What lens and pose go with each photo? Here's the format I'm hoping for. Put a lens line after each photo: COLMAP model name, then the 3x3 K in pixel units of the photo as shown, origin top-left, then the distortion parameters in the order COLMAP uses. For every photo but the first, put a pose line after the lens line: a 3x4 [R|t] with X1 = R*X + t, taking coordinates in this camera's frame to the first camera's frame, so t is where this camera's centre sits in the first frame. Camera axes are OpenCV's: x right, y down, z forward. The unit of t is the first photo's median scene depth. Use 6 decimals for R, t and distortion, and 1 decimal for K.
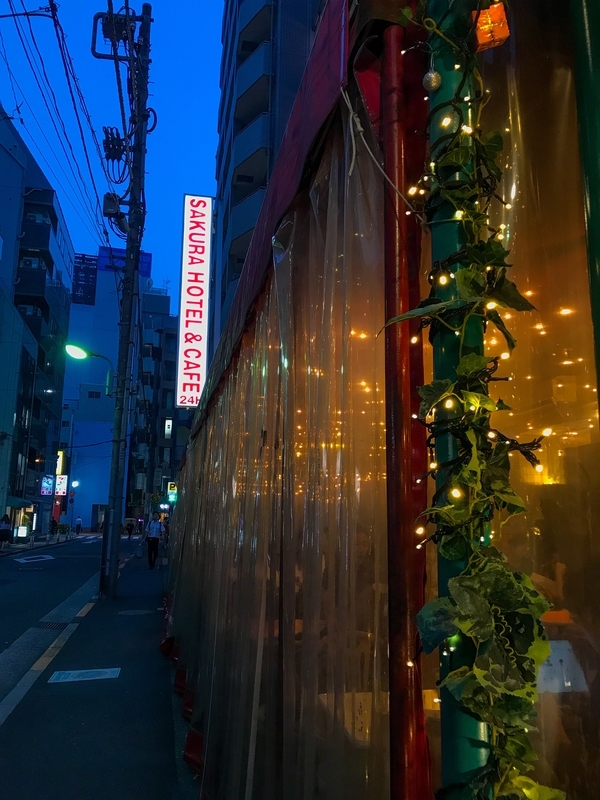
lens RADIAL K [[651.2, 0, 311.5], [0, 651.2, 398.0], [0, 0, 1]] dist [-0.004575, -0.006714]
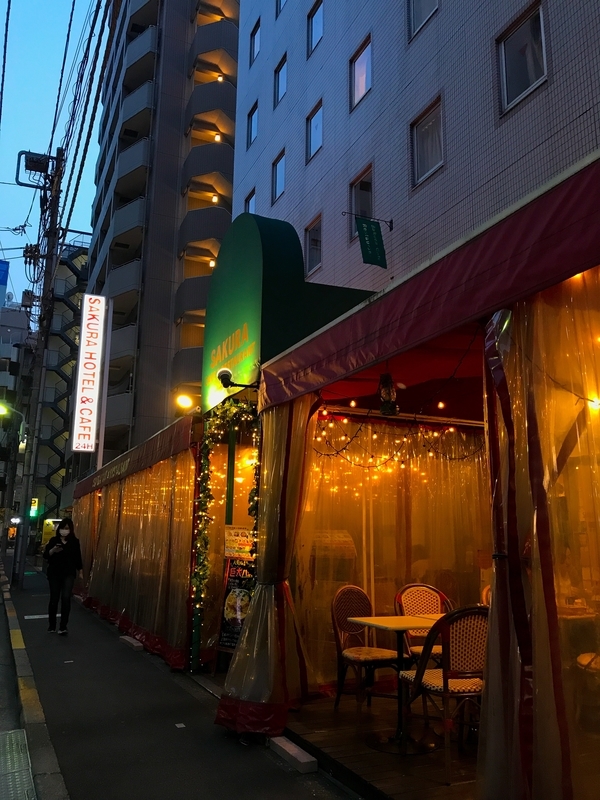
lens RADIAL K [[651.2, 0, 311.5], [0, 651.2, 398.0], [0, 0, 1]] dist [-0.004575, -0.006714]
pose [[0.975844, 0.043810, 0.214029, -0.012779], [-0.039138, 0.998895, -0.026018, -0.078771], [-0.214932, 0.017013, 0.976481, -0.441900]]
